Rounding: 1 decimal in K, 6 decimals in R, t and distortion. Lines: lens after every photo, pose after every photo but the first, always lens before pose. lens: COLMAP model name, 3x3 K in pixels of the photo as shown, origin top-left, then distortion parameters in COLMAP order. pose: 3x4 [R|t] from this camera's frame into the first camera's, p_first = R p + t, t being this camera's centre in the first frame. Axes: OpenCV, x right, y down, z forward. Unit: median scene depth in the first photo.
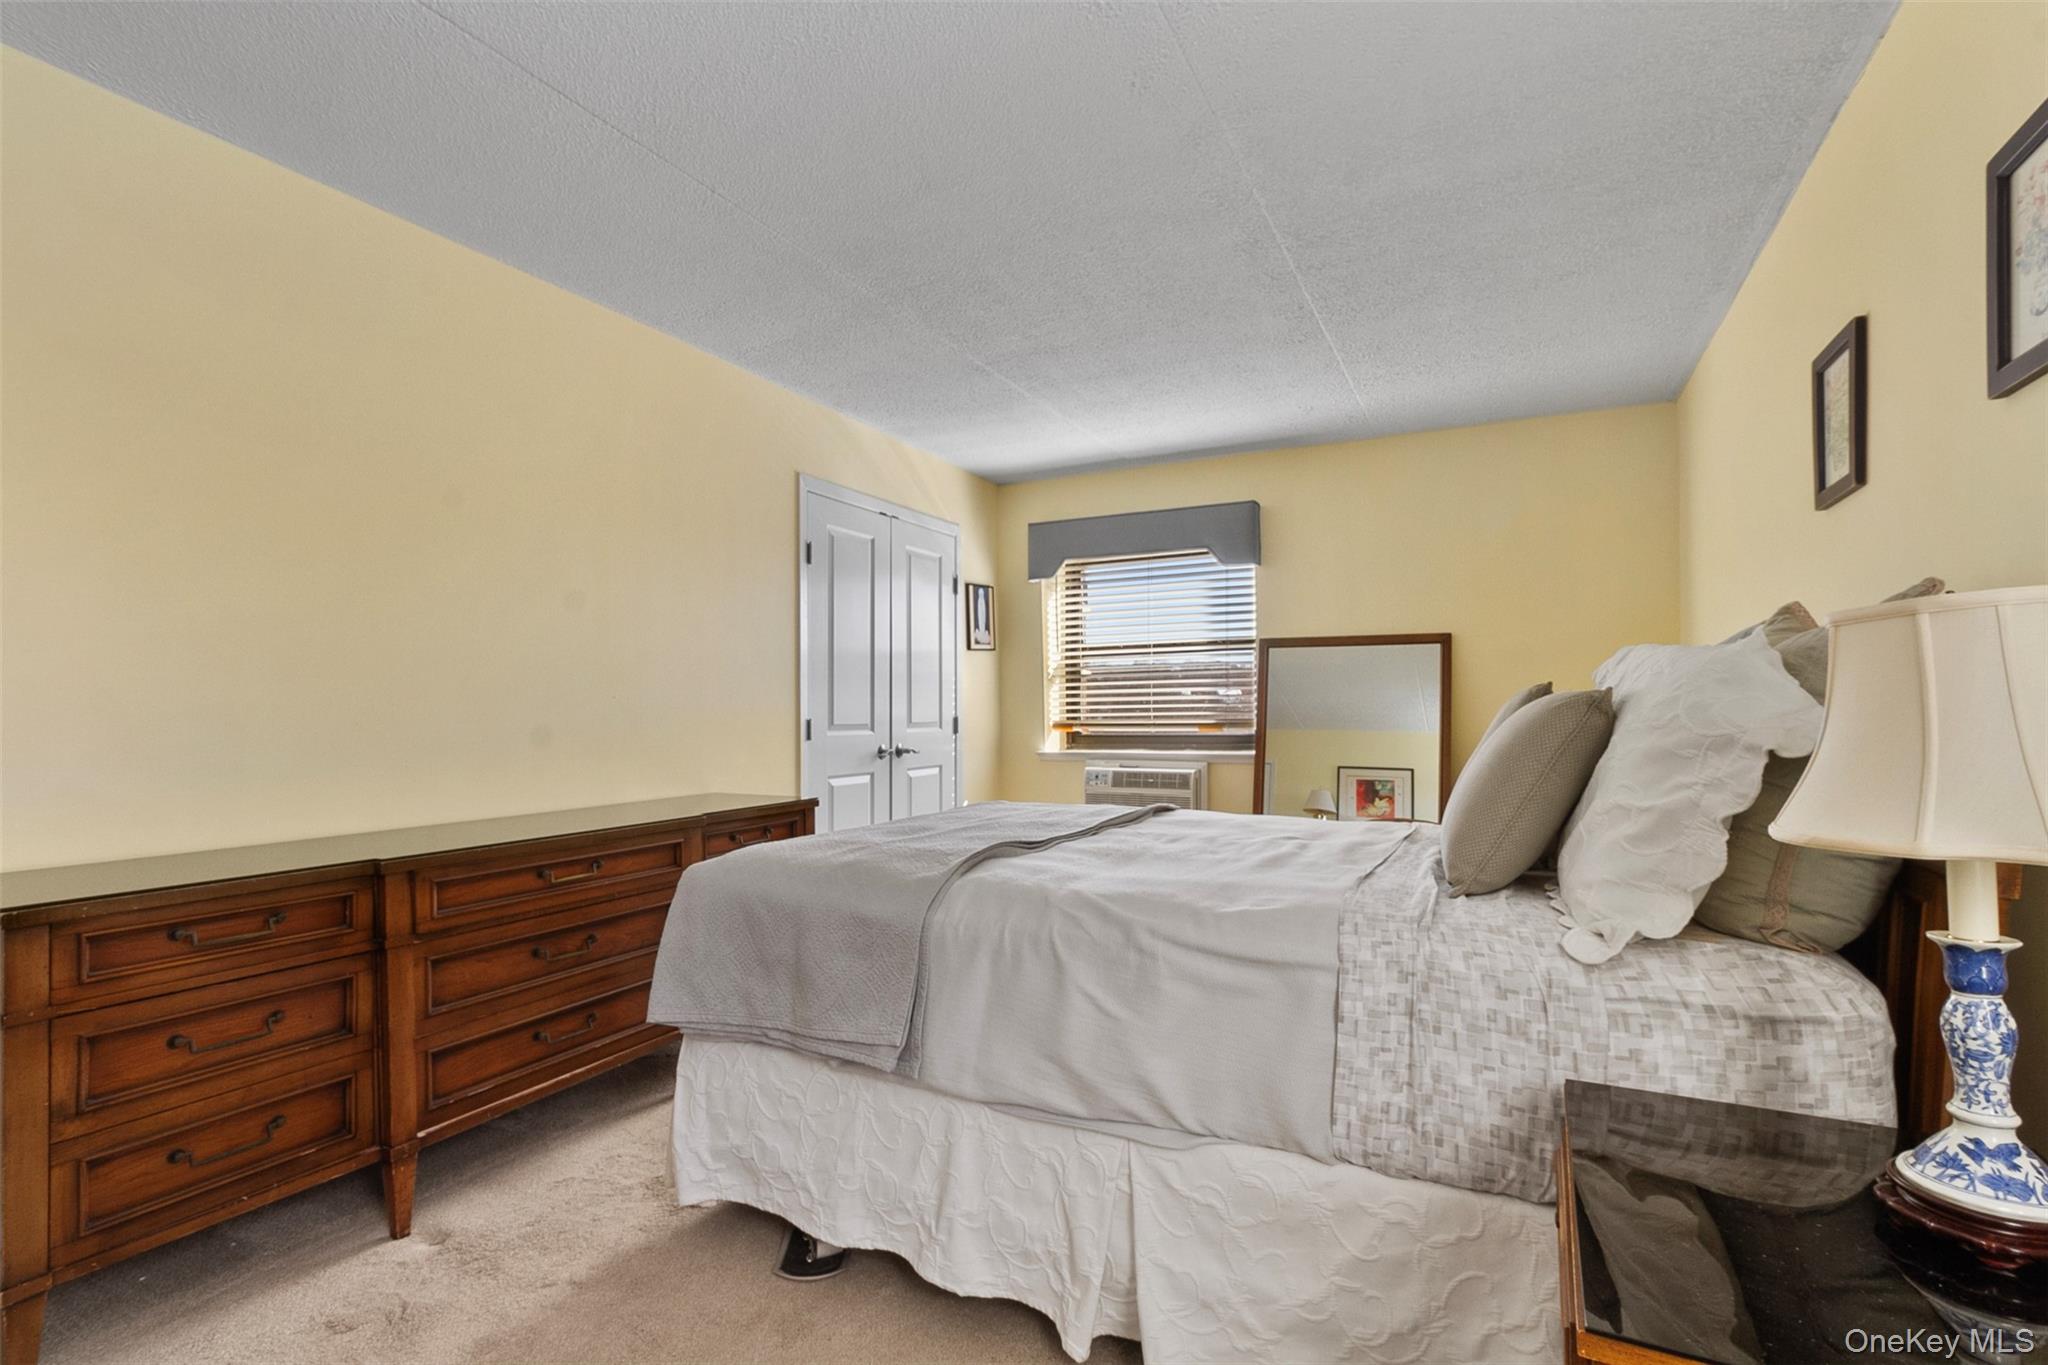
lens RADIAL K [[947.1, 0, 1033.3], [0, 947.1, 717.1], [0, 0, 1]] dist [0.004602, 0.000618]
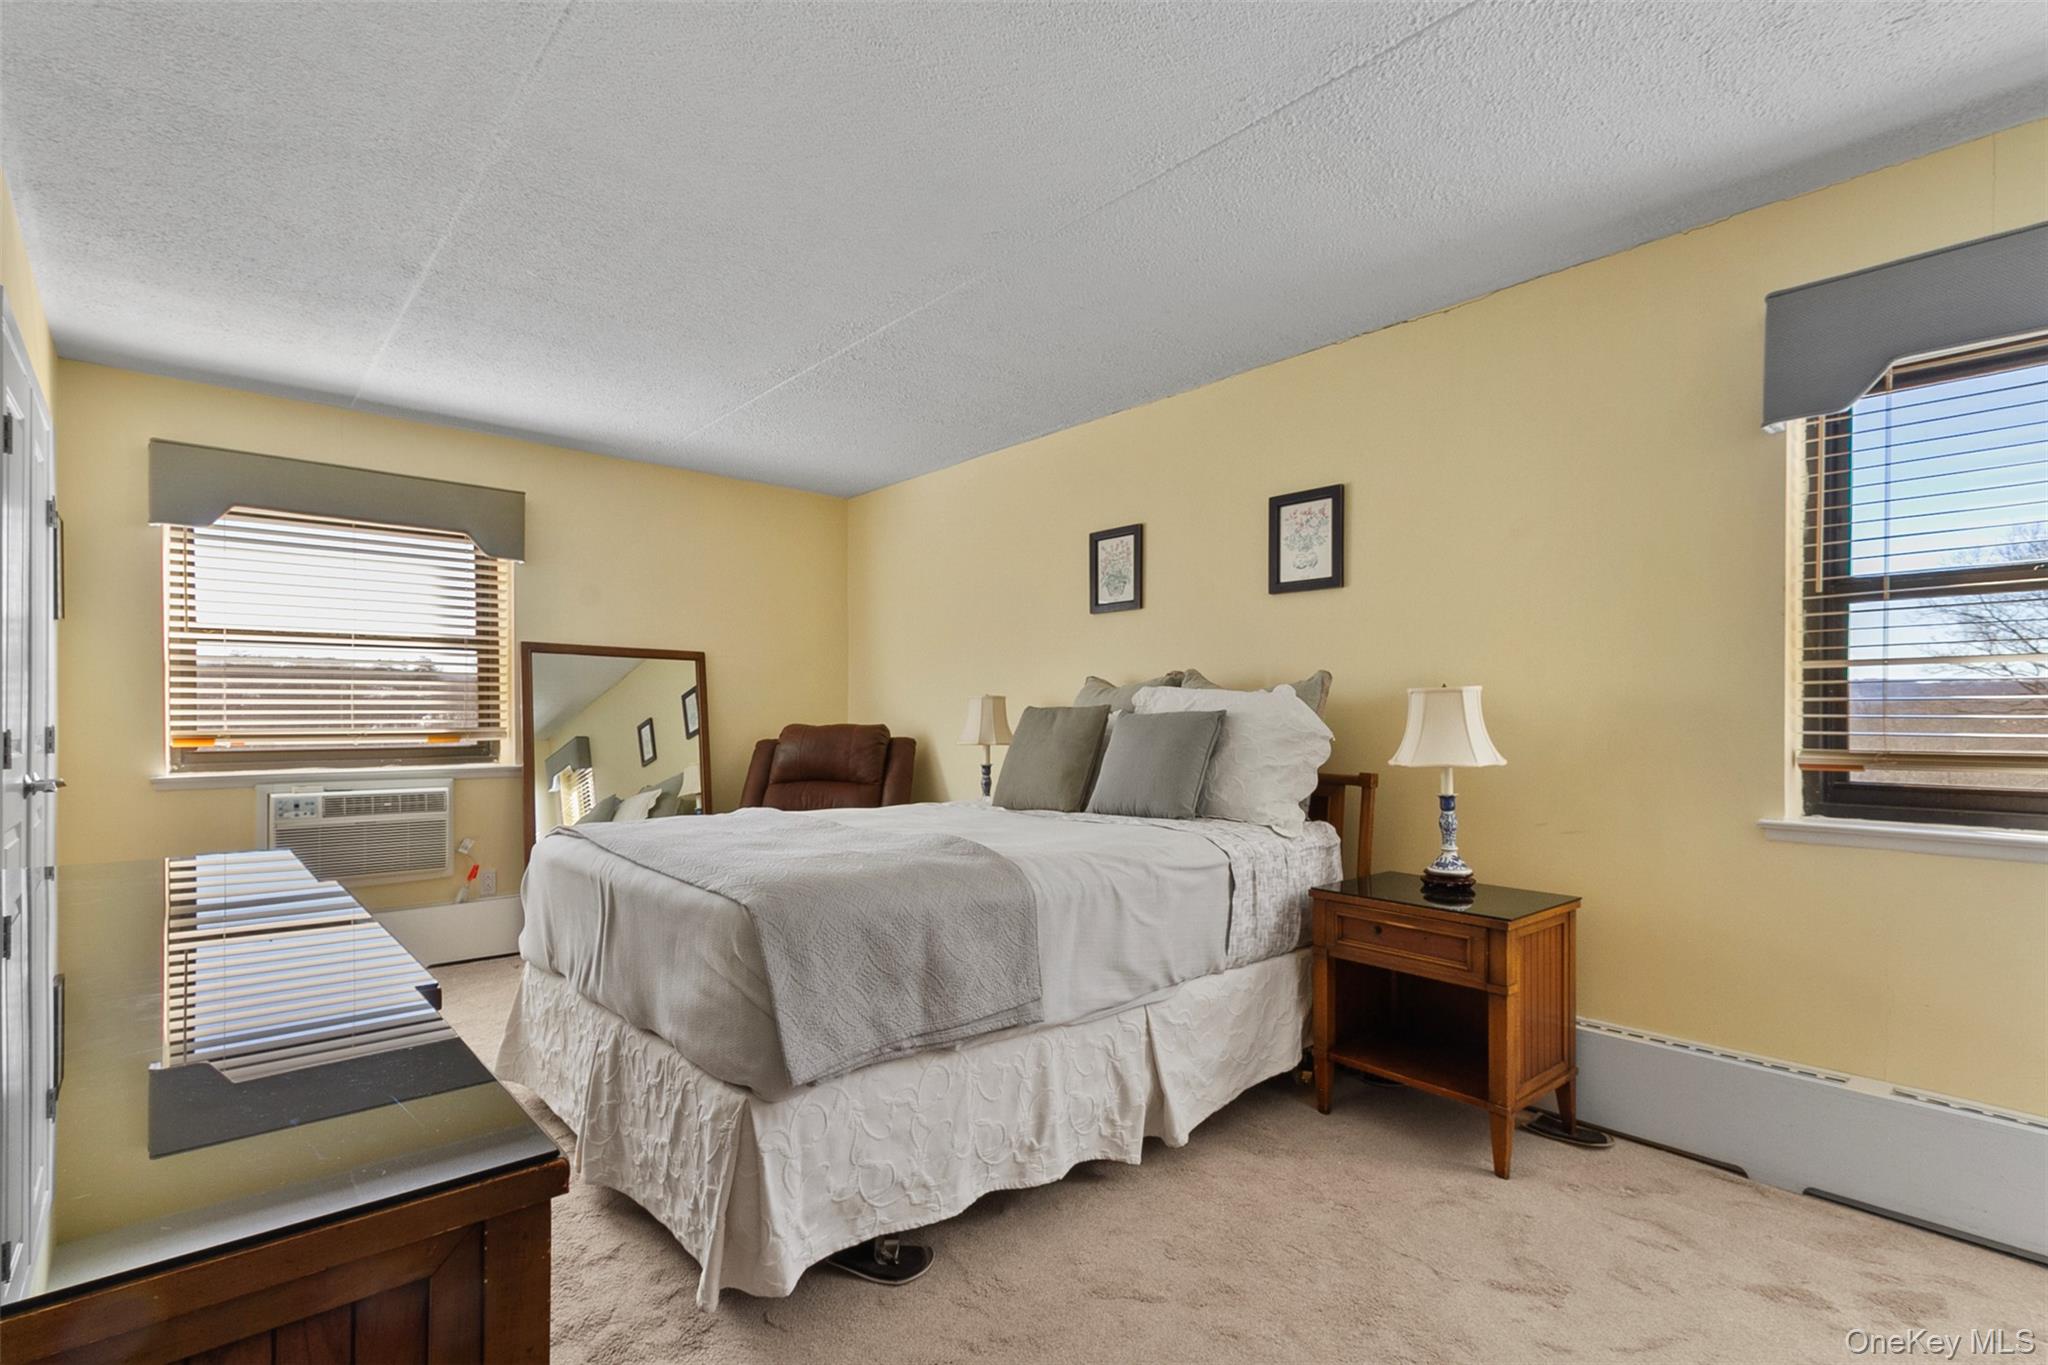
lens RADIAL K [[947.1, 0, 1033.3], [0, 947.1, 717.1], [0, 0, 1]] dist [0.004602, 0.000618]
pose [[0.380938, 0.006999, 0.924574, -1.145323], [0.000922, 0.999968, -0.007950, -0.002002], [-0.924600, 0.003881, 0.380919, 0.490890]]
